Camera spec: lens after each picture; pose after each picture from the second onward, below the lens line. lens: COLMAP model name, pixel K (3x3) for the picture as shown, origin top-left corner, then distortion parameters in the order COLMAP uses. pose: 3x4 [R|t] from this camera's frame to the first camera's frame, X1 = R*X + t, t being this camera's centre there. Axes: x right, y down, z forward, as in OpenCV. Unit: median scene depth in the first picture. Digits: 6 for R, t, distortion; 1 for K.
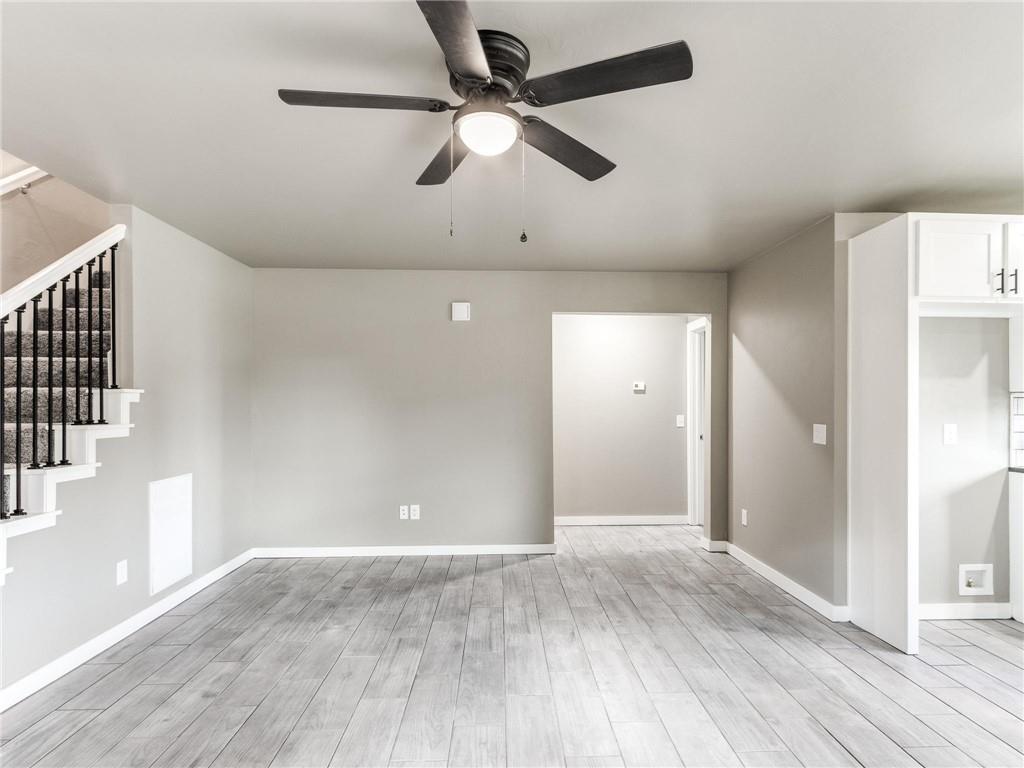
lens RADIAL K [[545.7, 0, 516.2], [0, 545.7, 402.7], [0, 0, 1]] dist [0.005472, 0.000839]
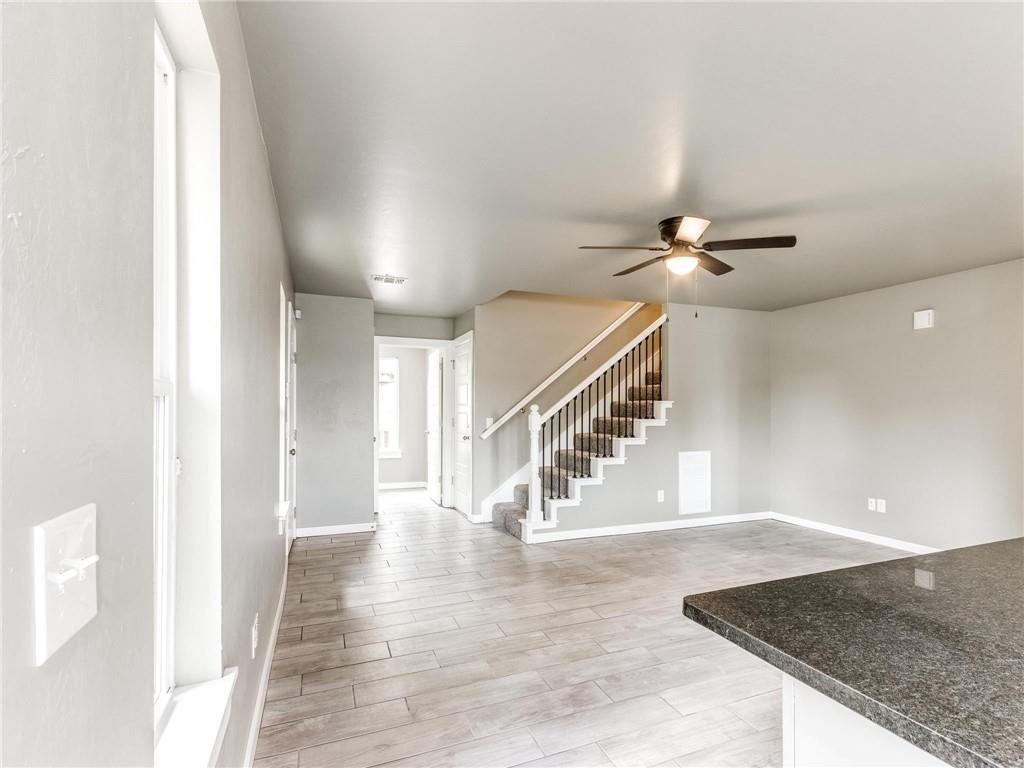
lens RADIAL K [[545.7, 0, 516.2], [0, 545.7, 402.7], [0, 0, 1]] dist [0.005472, 0.000839]
pose [[0.320002, -0.004410, -0.947407, 0.635178], [0.003559, 0.999988, -0.003453, -0.008902], [0.947410, -0.002267, 0.320013, -0.062179]]
